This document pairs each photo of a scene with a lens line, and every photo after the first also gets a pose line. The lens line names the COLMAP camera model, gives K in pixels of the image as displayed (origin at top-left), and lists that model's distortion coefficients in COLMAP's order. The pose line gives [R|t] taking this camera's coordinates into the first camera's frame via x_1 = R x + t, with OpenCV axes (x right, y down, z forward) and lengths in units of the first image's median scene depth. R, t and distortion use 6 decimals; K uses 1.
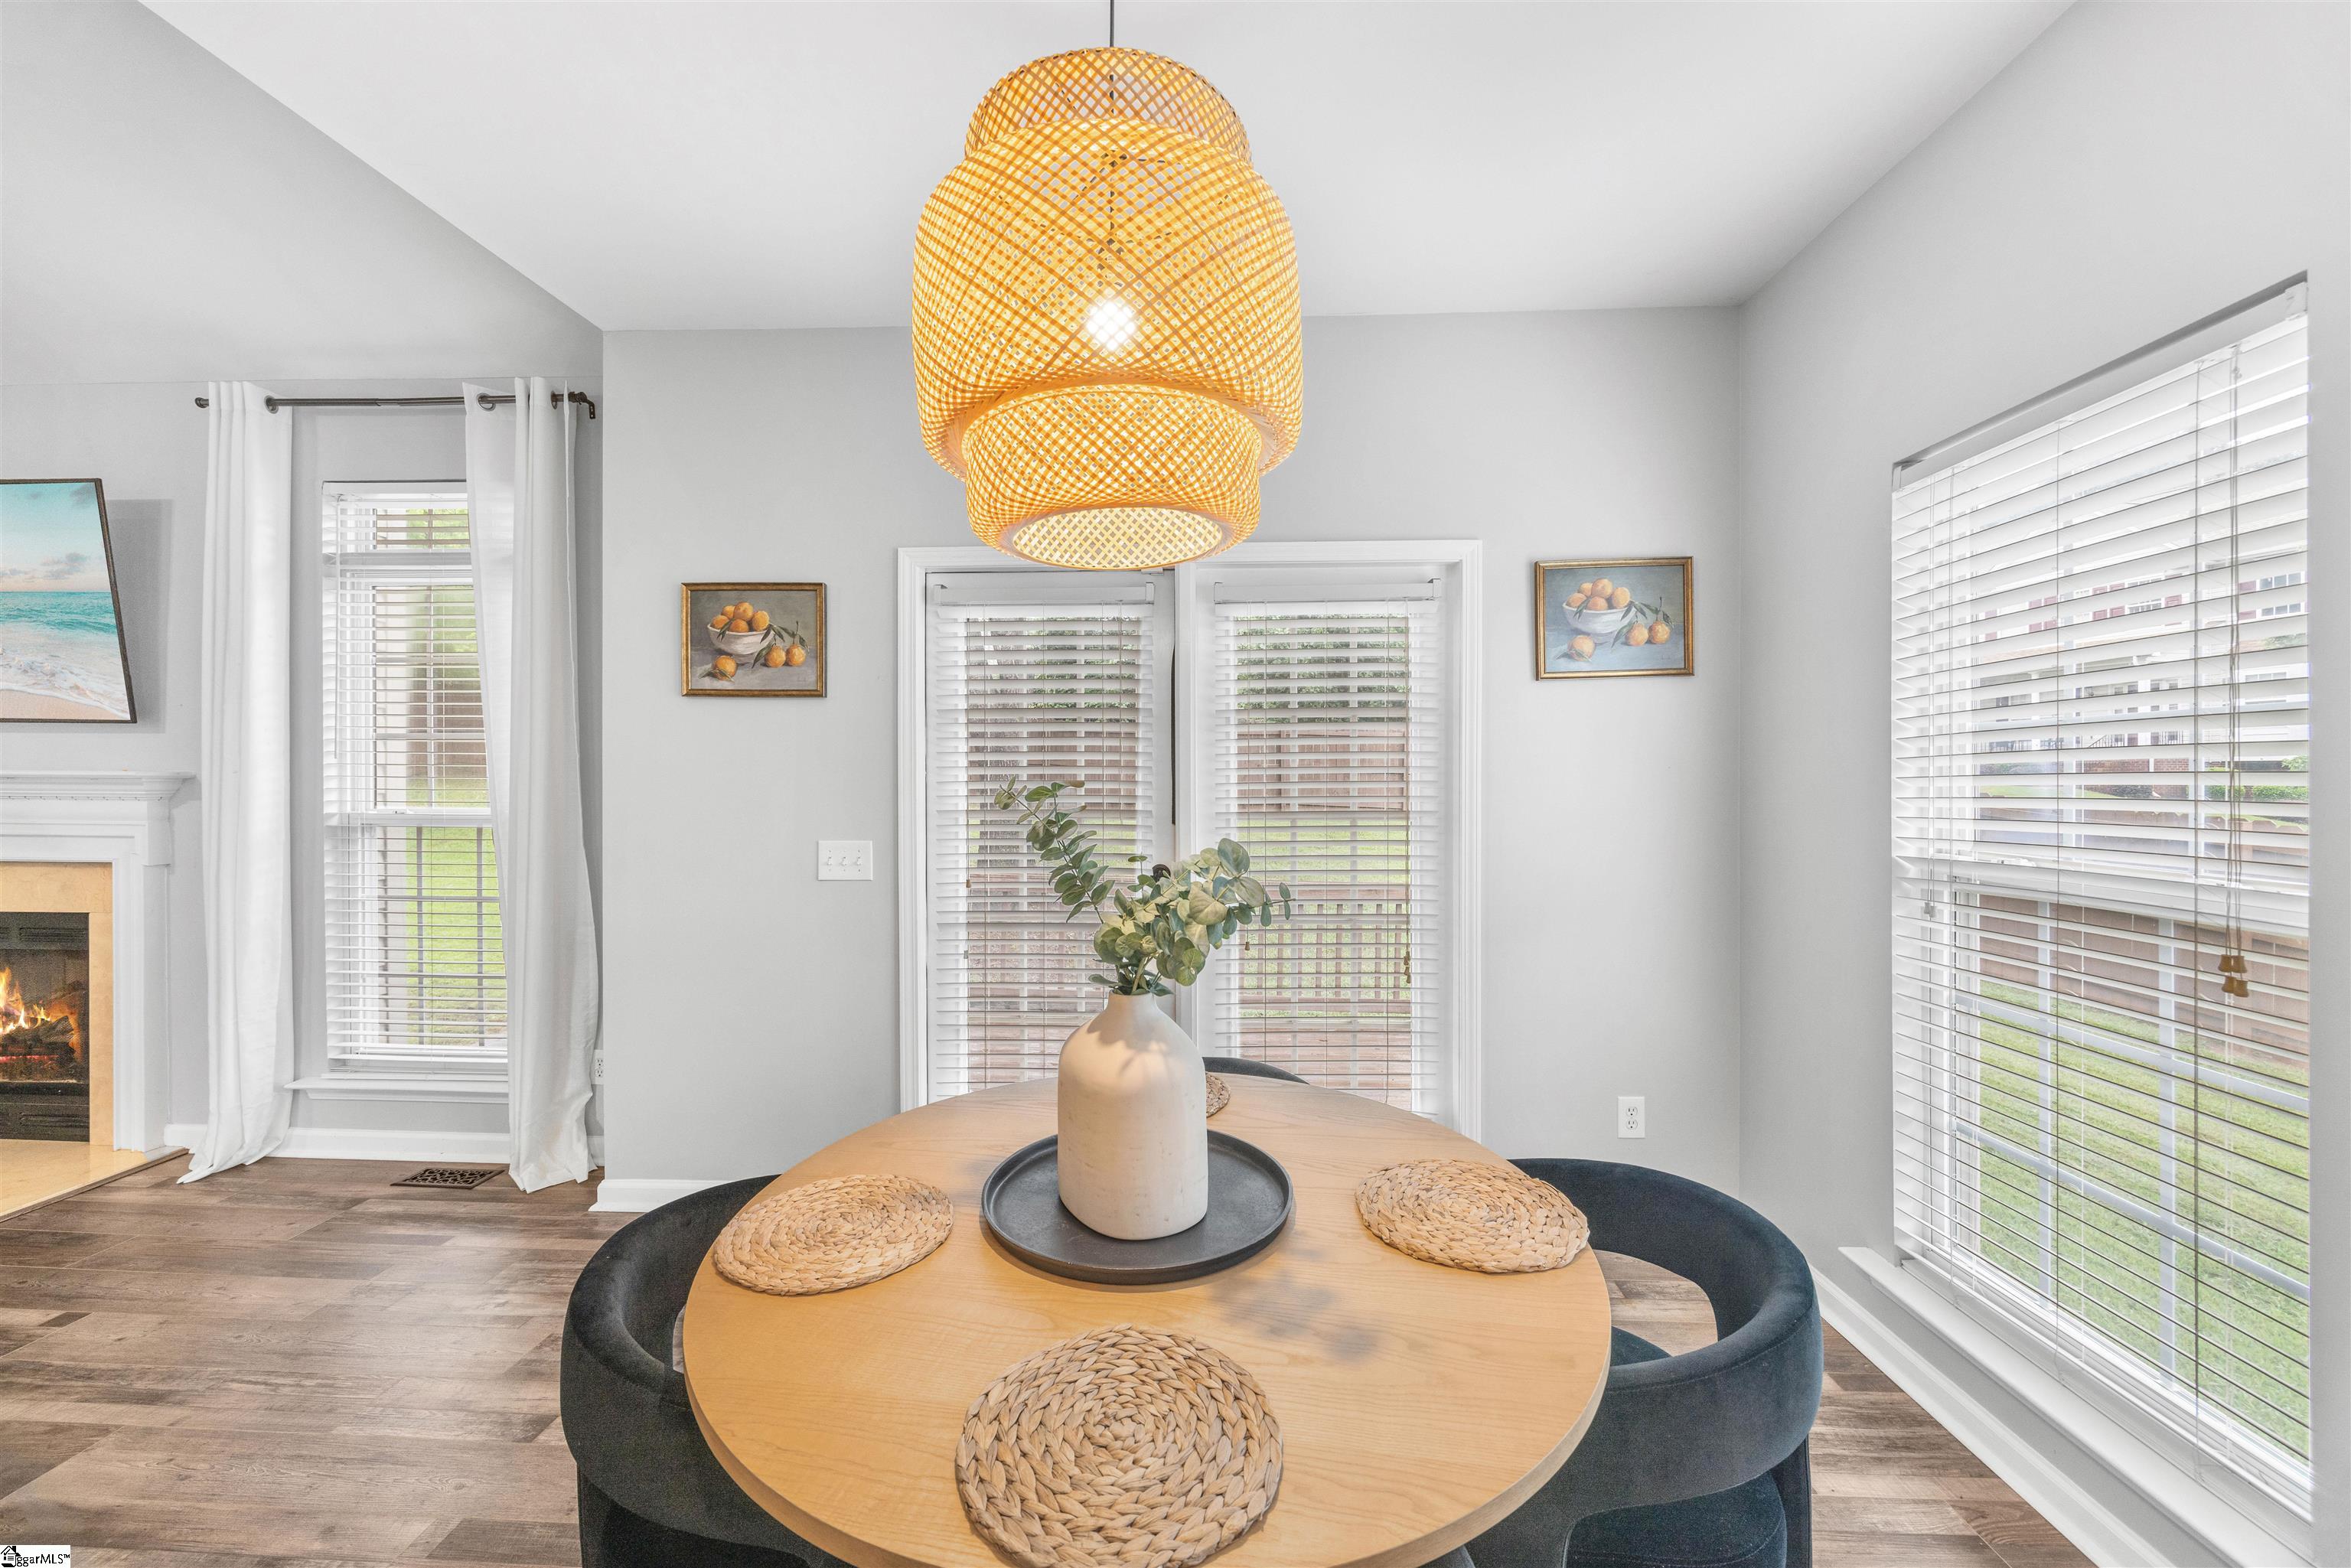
lens RADIAL K [[895.5, 0, 1172.4], [0, 895.5, 743.1], [0, 0, 1]] dist [-0.001385, -0.000071]
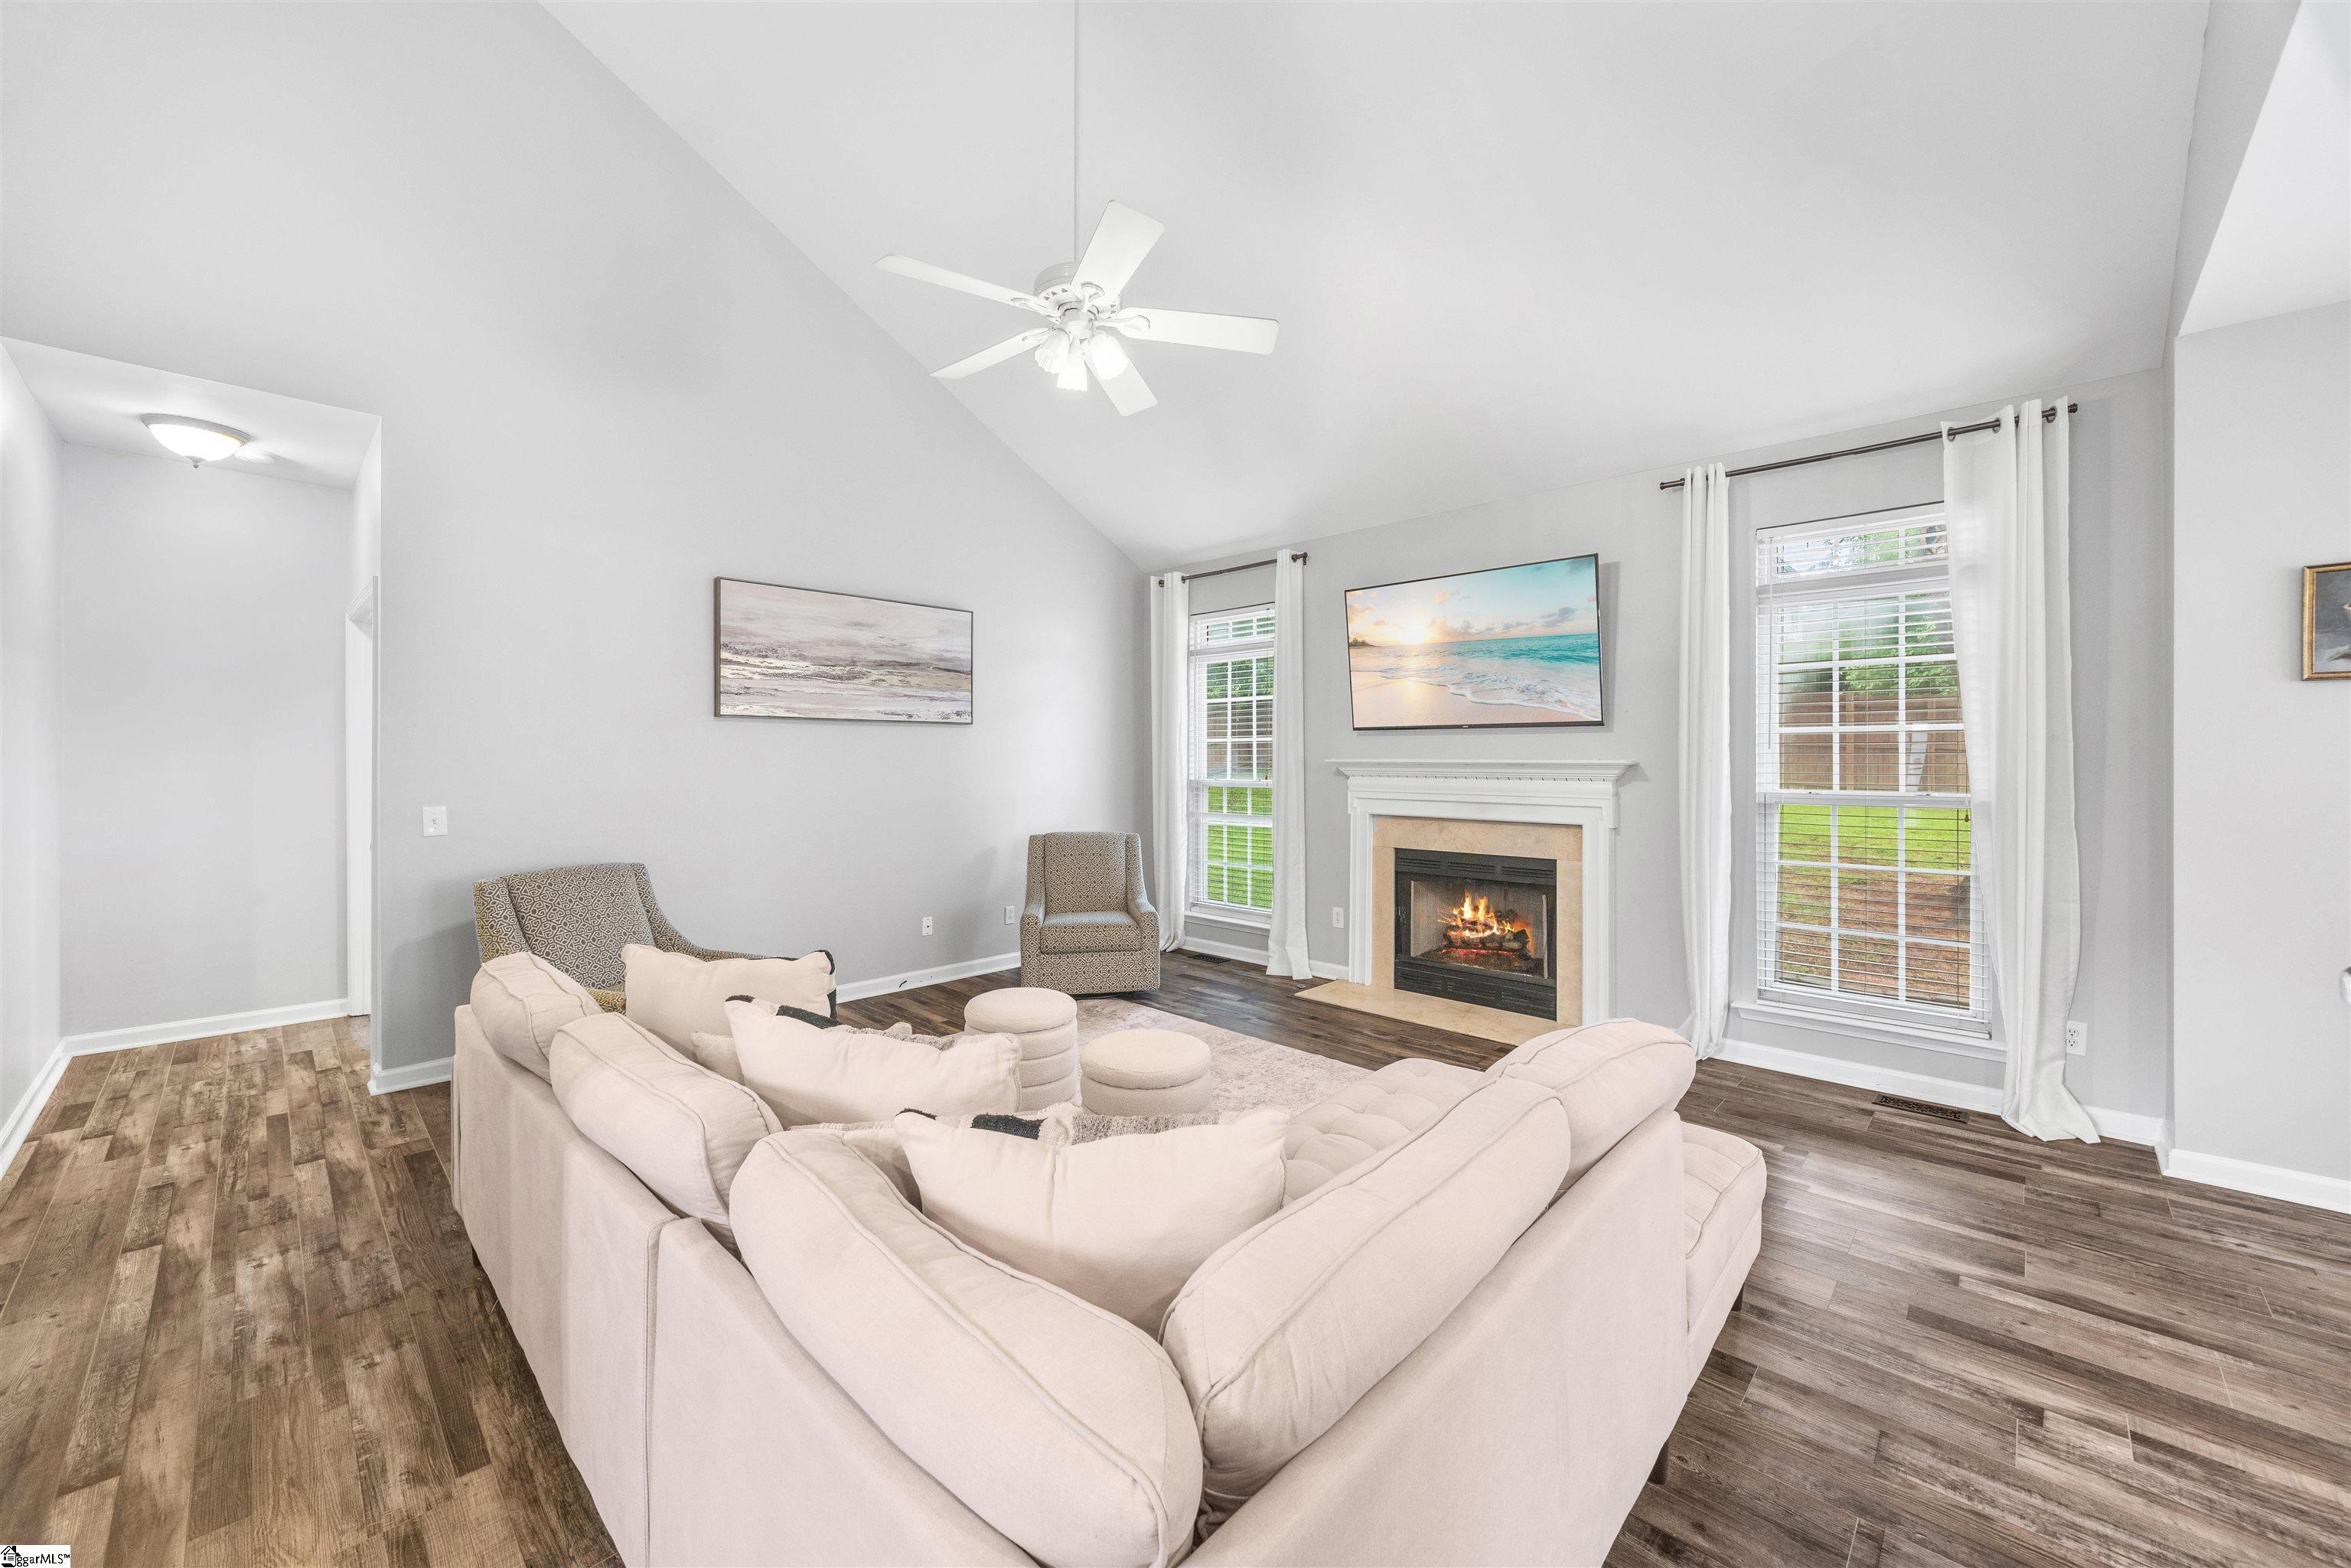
lens RADIAL K [[895.5, 0, 1172.4], [0, 895.5, 743.1], [0, 0, 1]] dist [-0.001385, -0.000071]
pose [[0.766982, -0.016161, -0.641465, -0.790326], [0.021277, 0.999774, 0.000252, -0.009773], [0.641316, -0.013841, 0.767152, -0.502672]]
